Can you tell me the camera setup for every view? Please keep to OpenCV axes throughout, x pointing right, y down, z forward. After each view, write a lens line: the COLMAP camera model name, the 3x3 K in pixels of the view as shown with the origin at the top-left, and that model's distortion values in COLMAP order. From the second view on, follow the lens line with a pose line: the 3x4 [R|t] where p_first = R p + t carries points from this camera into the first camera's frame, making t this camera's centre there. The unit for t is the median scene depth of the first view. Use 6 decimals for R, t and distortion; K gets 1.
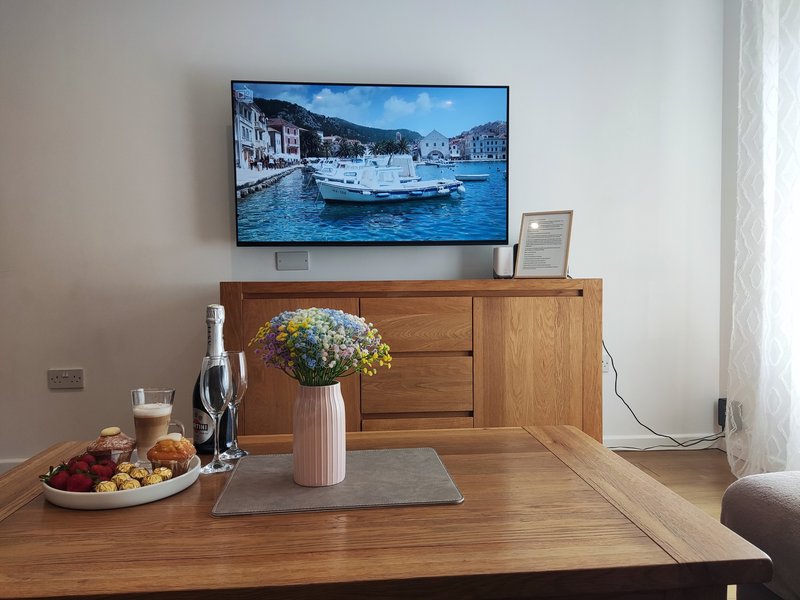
lens RADIAL K [[593.2, 0, 401.2], [0, 593.2, 298.3], [0, 0, 1]] dist [0.082527, -0.111231]
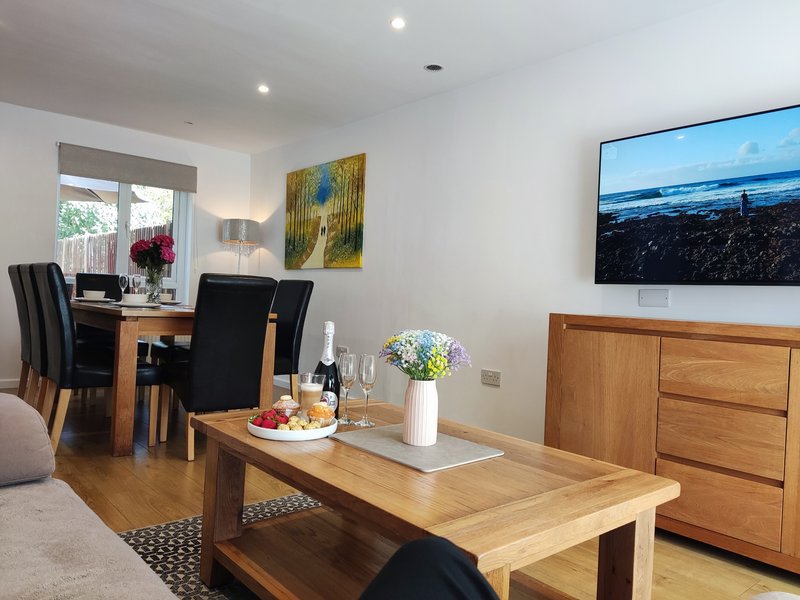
lens RADIAL K [[593.2, 0, 404.0], [0, 593.2, 298.9], [0, 0, 1]] dist [0.082527, -0.111231]
pose [[0.570686, 0.037786, -0.820298, 0.512435], [-0.077277, 0.996979, -0.007837, -0.022903], [0.817524, 0.067863, 0.571882, 0.049505]]
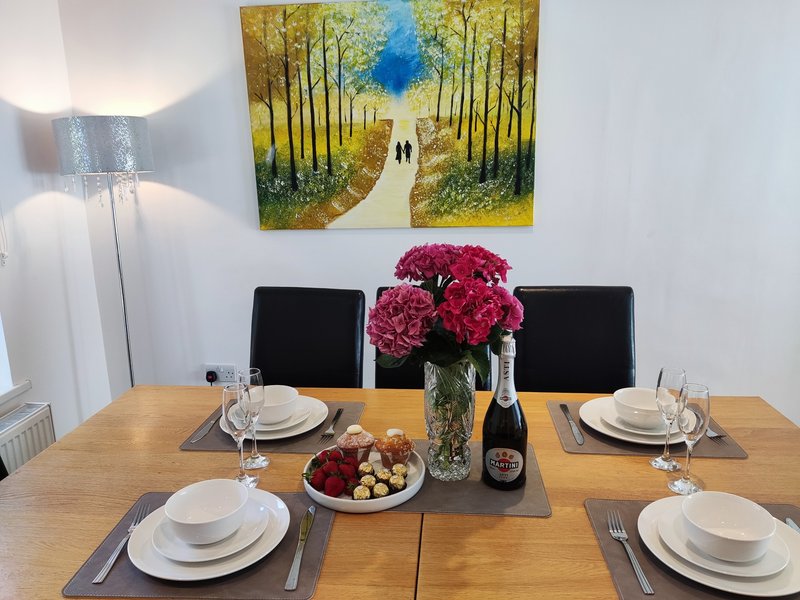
lens RADIAL K [[593.2, 0, 397.0], [0, 593.2, 298.1], [0, 0, 1]] dist [0.082527, -0.111231]
pose [[0.984468, 0.035403, -0.171958, -1.248966], [0.000730, 0.978624, 0.205656, -0.225804], [0.175563, -0.202587, 0.963398, -0.046882]]
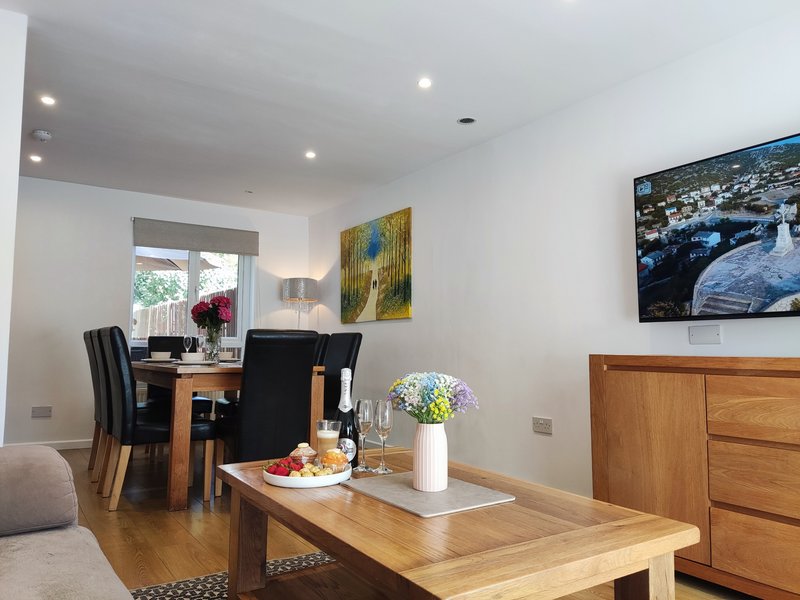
lens RADIAL K [[593.2, 0, 404.0], [0, 593.2, 296.9], [0, 0, 1]] dist [0.082527, -0.111231]
pose [[0.461981, -0.064869, -0.884515, 0.564288], [-0.038613, 0.994905, -0.093132, -0.015738], [0.886049, 0.077178, 0.457122, 0.118353]]
